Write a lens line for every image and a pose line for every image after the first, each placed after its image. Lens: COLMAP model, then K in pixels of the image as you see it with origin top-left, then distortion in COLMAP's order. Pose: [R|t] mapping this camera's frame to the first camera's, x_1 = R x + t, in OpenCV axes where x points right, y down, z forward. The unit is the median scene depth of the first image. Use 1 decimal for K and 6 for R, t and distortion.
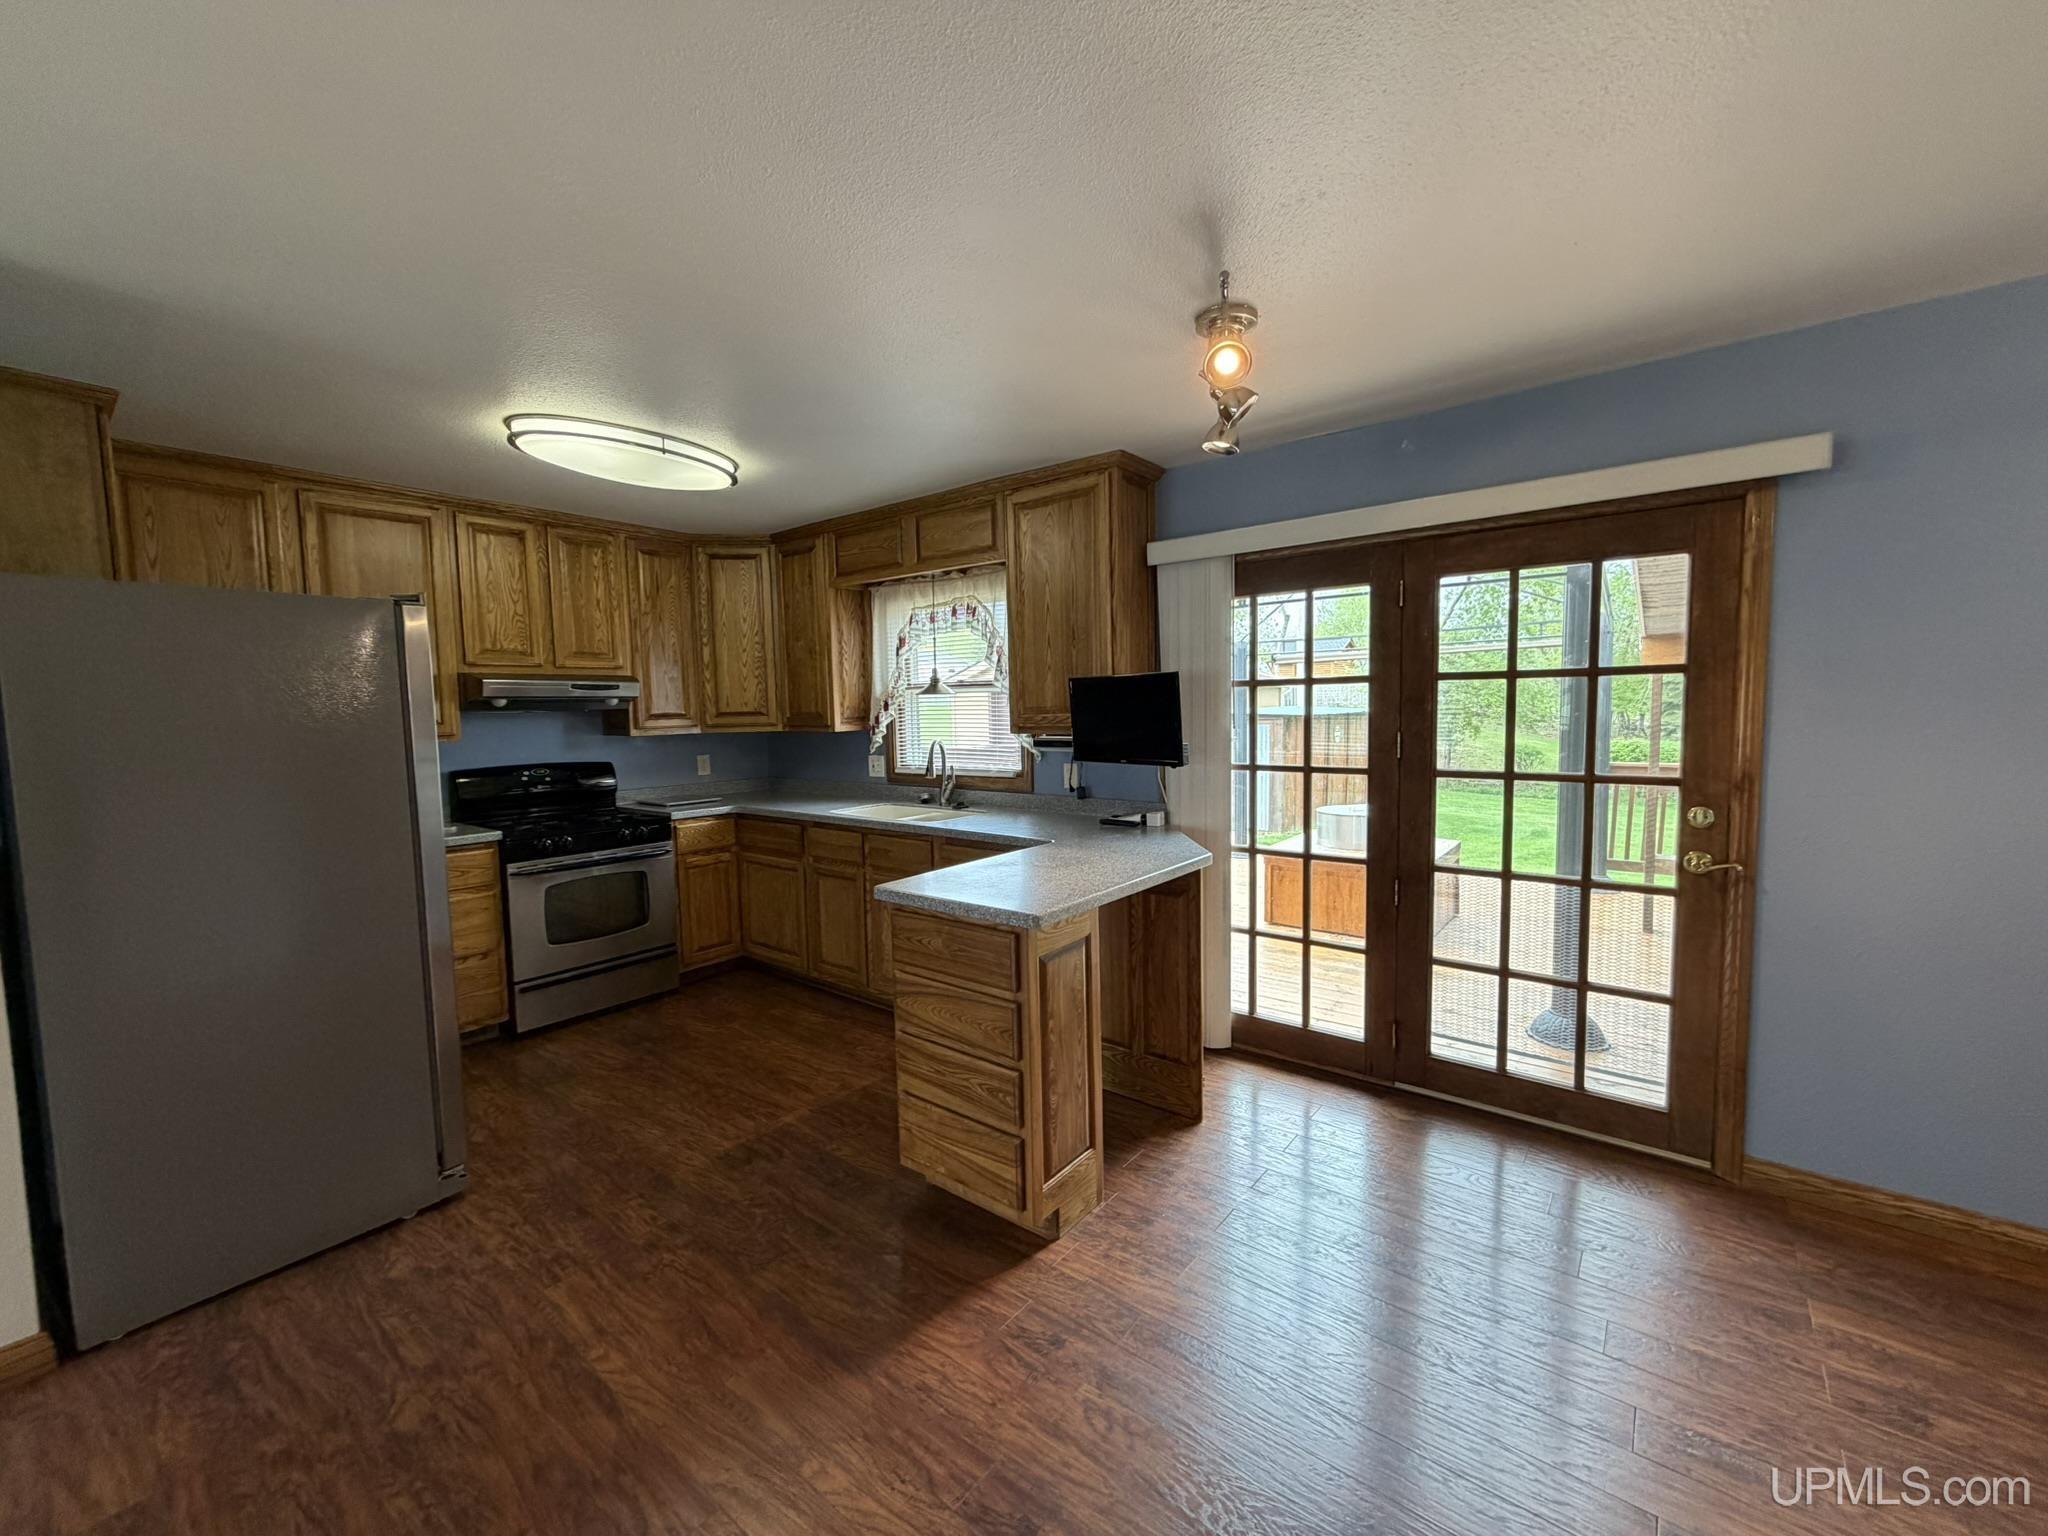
lens RADIAL K [[815.3, 0, 1018.2], [0, 815.3, 768.8], [0, 0, 1]] dist [-0.001135, -0.000532]
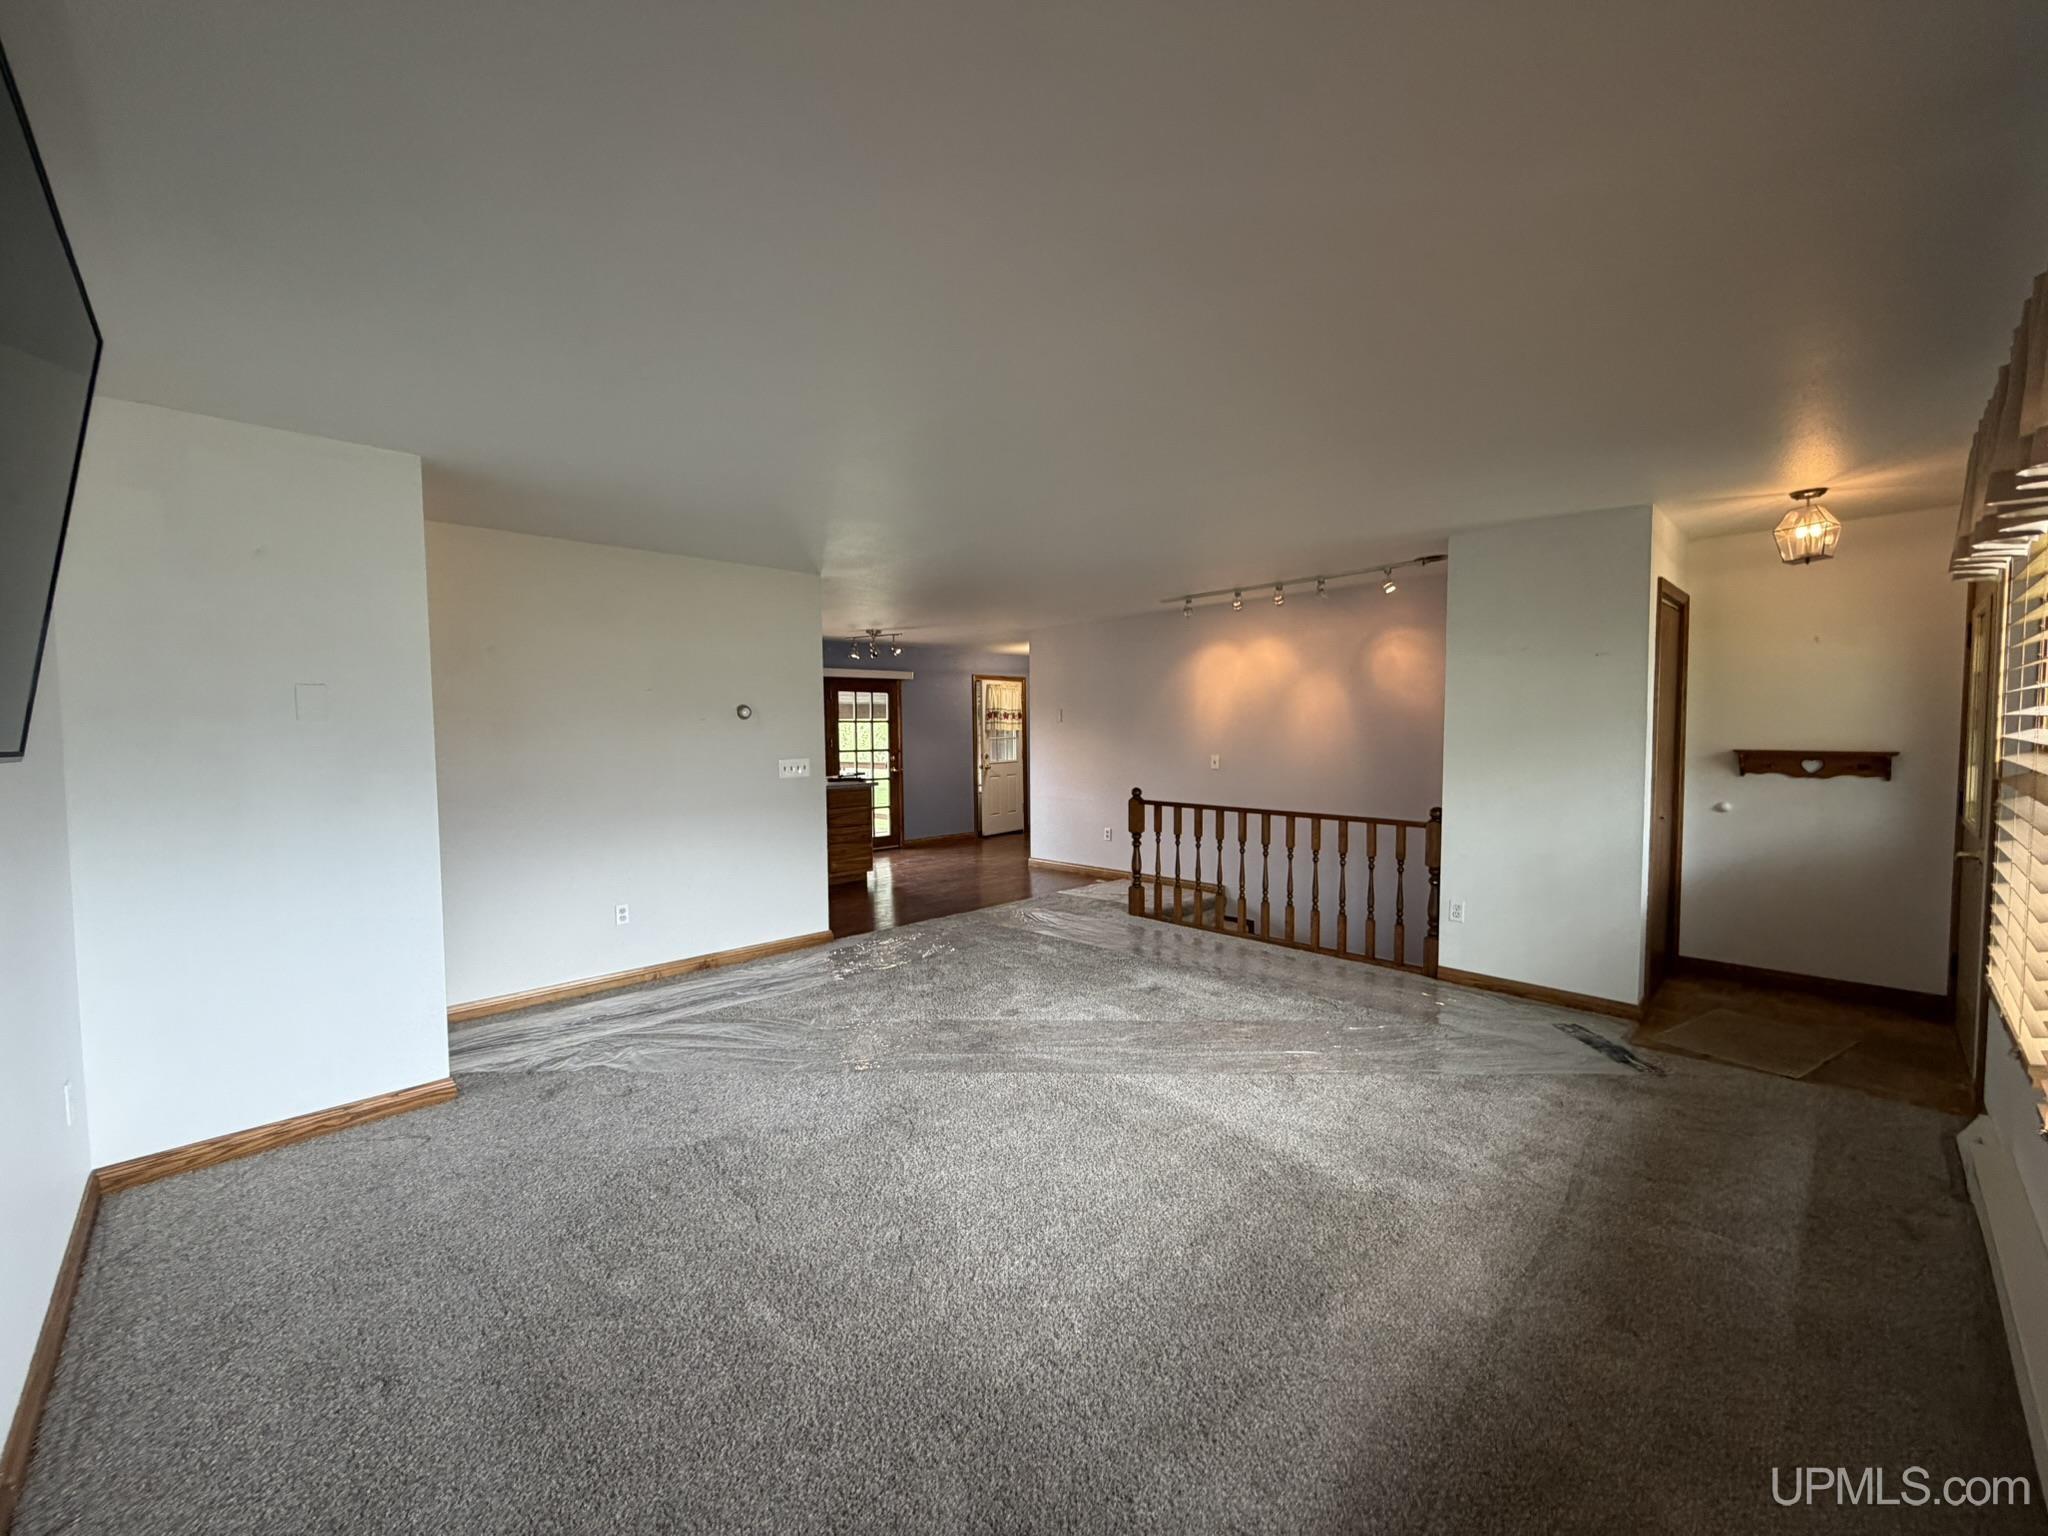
lens RADIAL K [[815.3, 0, 1018.2], [0, 815.3, 768.8], [0, 0, 1]] dist [-0.001135, -0.000532]
pose [[0.134323, -0.032733, 0.990397, -2.072761], [0.080187, 0.996536, 0.022060, 0.045492], [-0.987688, 0.076454, 0.136483, -0.096950]]
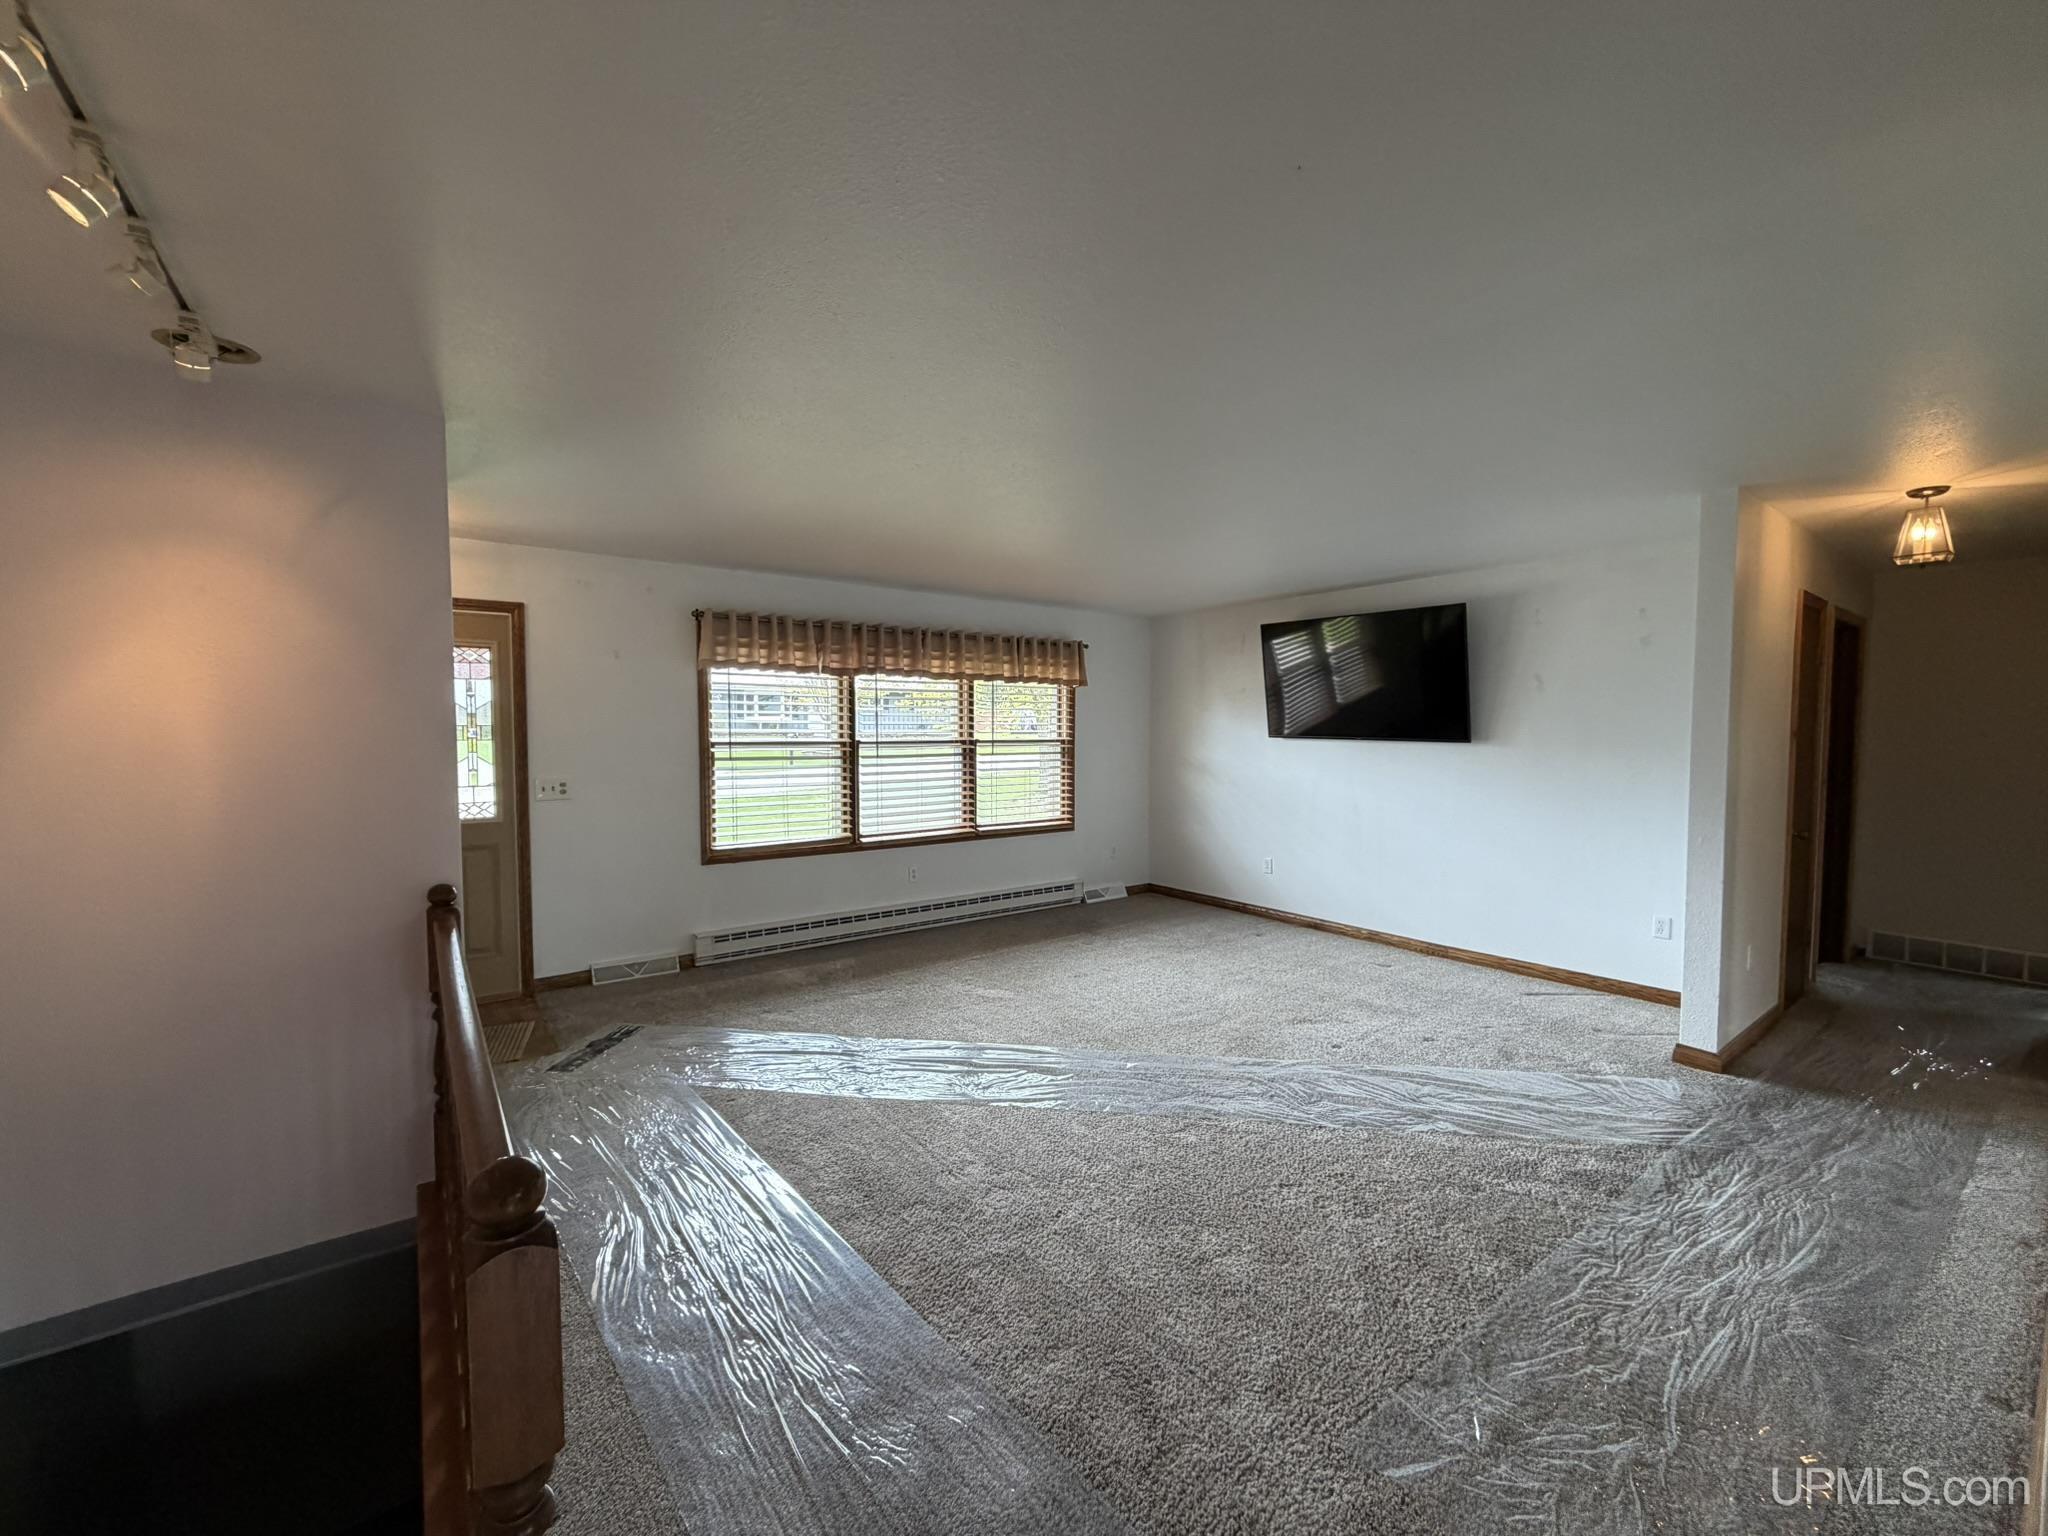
lens RADIAL K [[815.3, 0, 1018.2], [0, 815.3, 768.8], [0, 0, 1]] dist [-0.001135, -0.000532]
pose [[-0.256056, 0.064572, -0.964503, -0.174977], [-0.069168, 0.993985, 0.084908, -0.011266], [0.964184, 0.088454, -0.250050, 0.096846]]
